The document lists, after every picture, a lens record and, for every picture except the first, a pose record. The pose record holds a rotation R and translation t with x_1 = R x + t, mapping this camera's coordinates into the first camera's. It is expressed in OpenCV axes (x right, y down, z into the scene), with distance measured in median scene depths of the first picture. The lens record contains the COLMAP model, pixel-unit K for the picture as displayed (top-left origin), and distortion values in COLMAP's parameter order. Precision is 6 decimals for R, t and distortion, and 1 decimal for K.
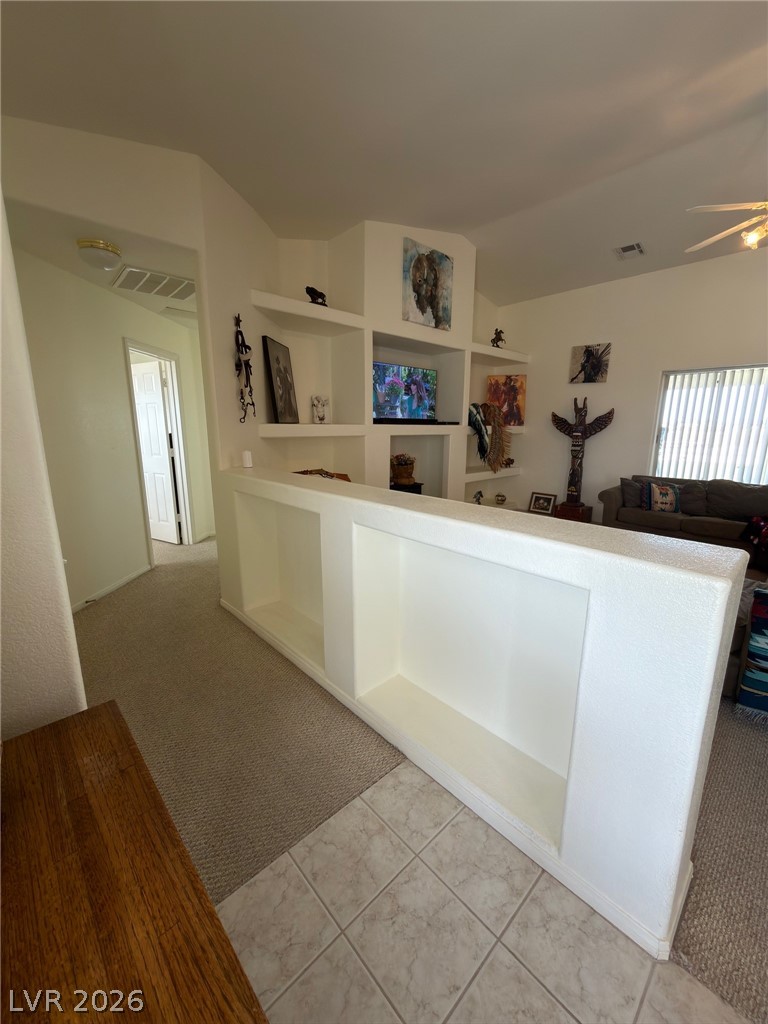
lens RADIAL K [[409.0, 0, 383.7], [0, 409.0, 515.8], [0, 0, 1]] dist [0.000283, 0.000383]
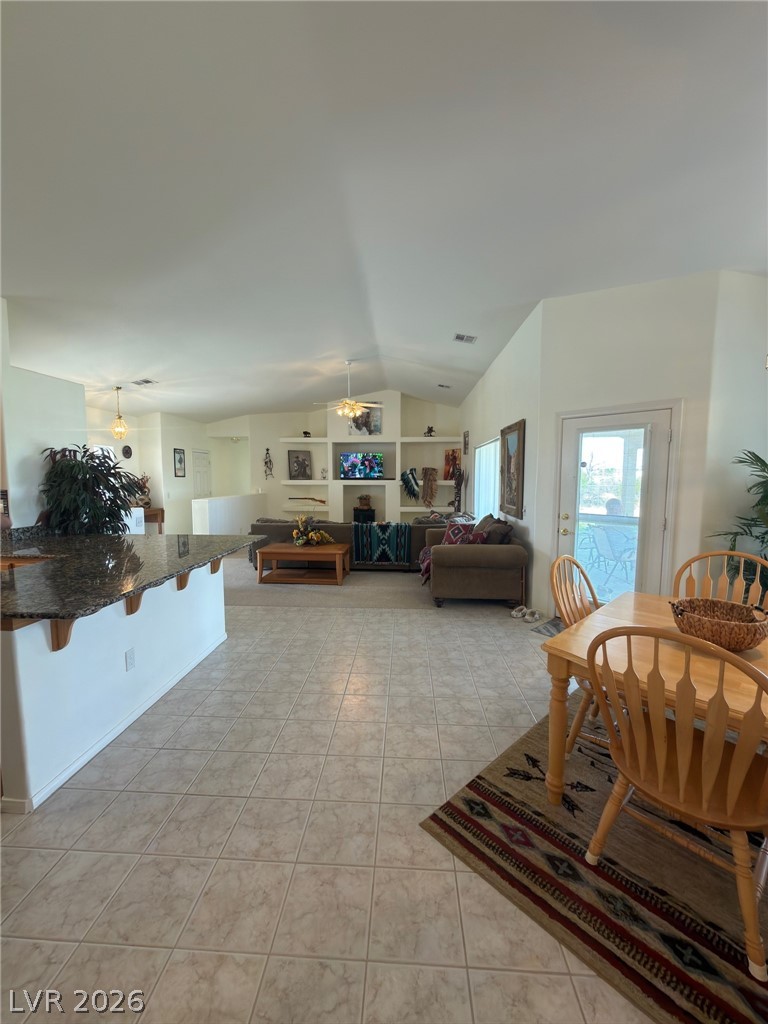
lens RADIAL K [[409.0, 0, 388.0], [0, 409.0, 516.7], [0, 0, 1]] dist [0.000283, 0.000383]
pose [[0.701306, 0.062867, -0.710083, 1.503630], [-0.150312, 0.986749, -0.061093, 0.062145], [0.696833, 0.149579, 0.701463, -0.310690]]
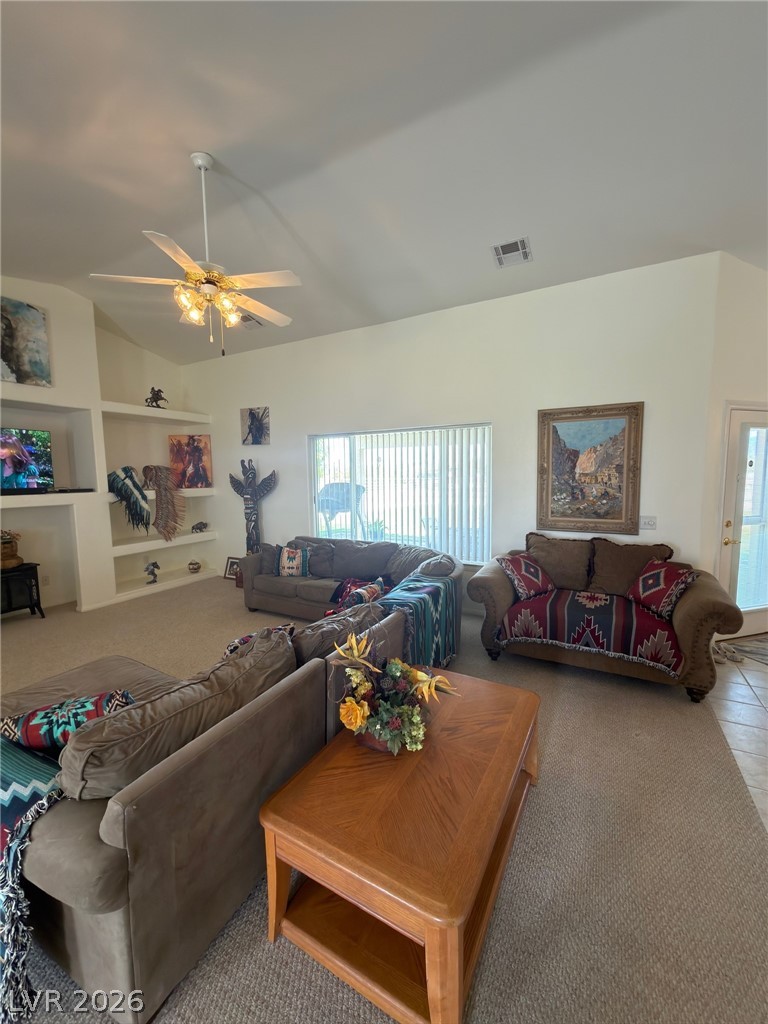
lens RADIAL K [[409.0, 0, 383.6], [0, 409.0, 513.7], [0, 0, 1]] dist [0.000283, 0.000383]
pose [[0.946140, -0.051277, 0.319671, 0.486657], [0.090311, 0.989986, -0.108497, -0.027006], [-0.310906, 0.131523, 0.941297, -0.000304]]
